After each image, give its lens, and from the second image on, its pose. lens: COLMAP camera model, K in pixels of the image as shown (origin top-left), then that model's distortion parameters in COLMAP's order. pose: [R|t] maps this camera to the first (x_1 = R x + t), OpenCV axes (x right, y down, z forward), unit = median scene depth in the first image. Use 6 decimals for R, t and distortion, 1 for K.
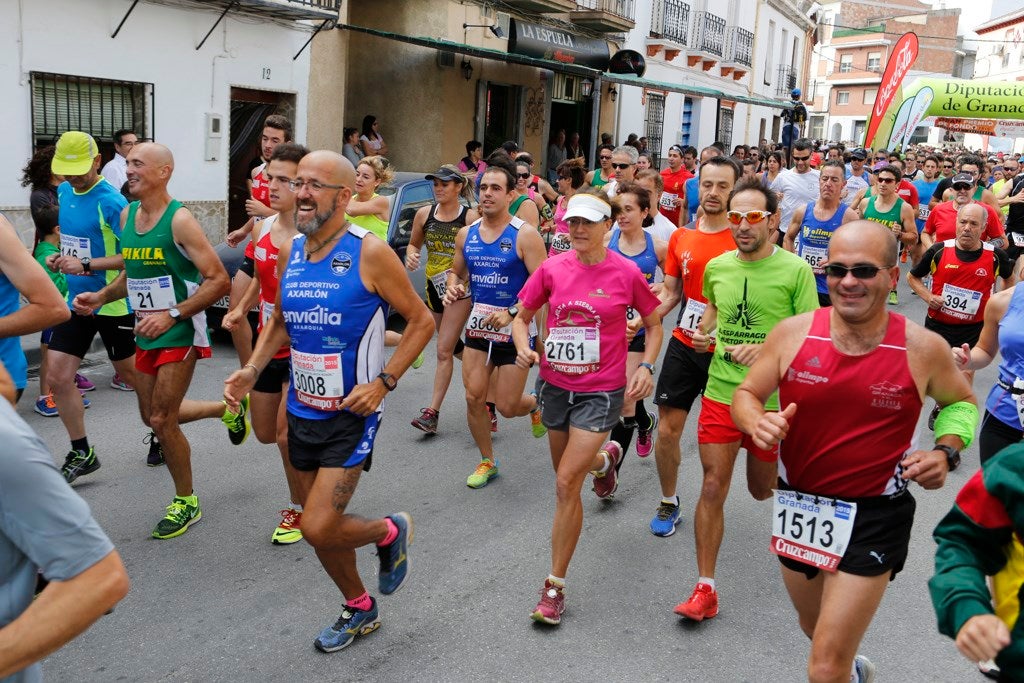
lens RADIAL K [[1016.8, 0, 513.5], [0, 1016.8, 334.1], [0, 0, 1]] dist [-0.080481, 0.136280]
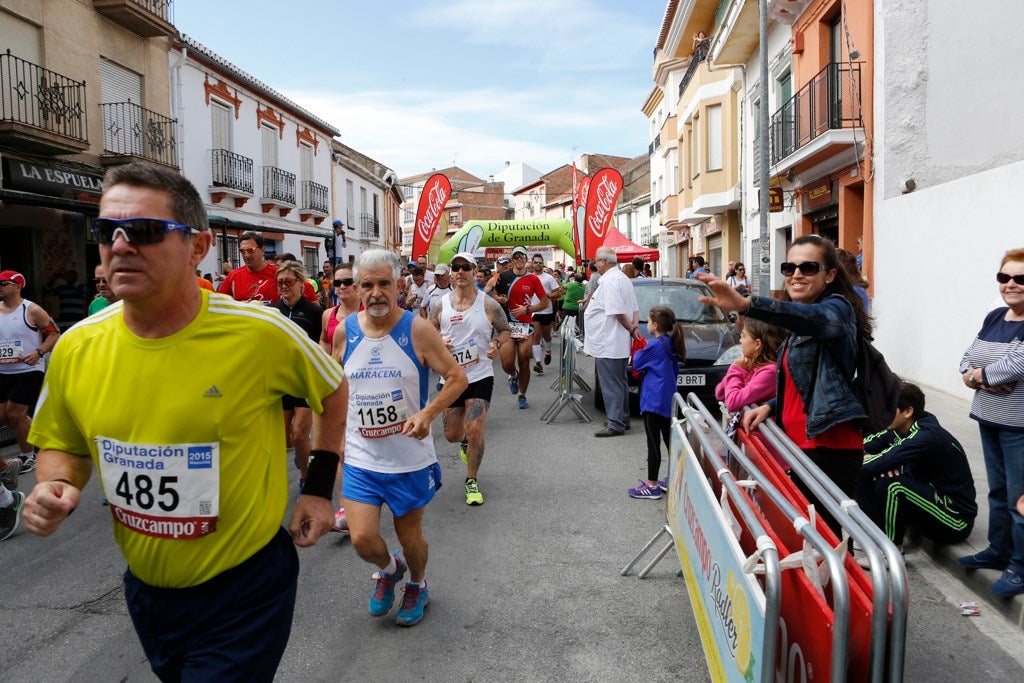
lens RADIAL K [[695.6, 0, 514.0], [0, 695.6, 337.8], [0, 0, 1]] dist [-0.107361, 0.074547]
pose [[0.920387, -0.102677, 0.377286, 0.115216], [0.142551, 0.986610, -0.079249, -0.016373], [-0.364097, 0.126722, 0.922700, 0.164795]]
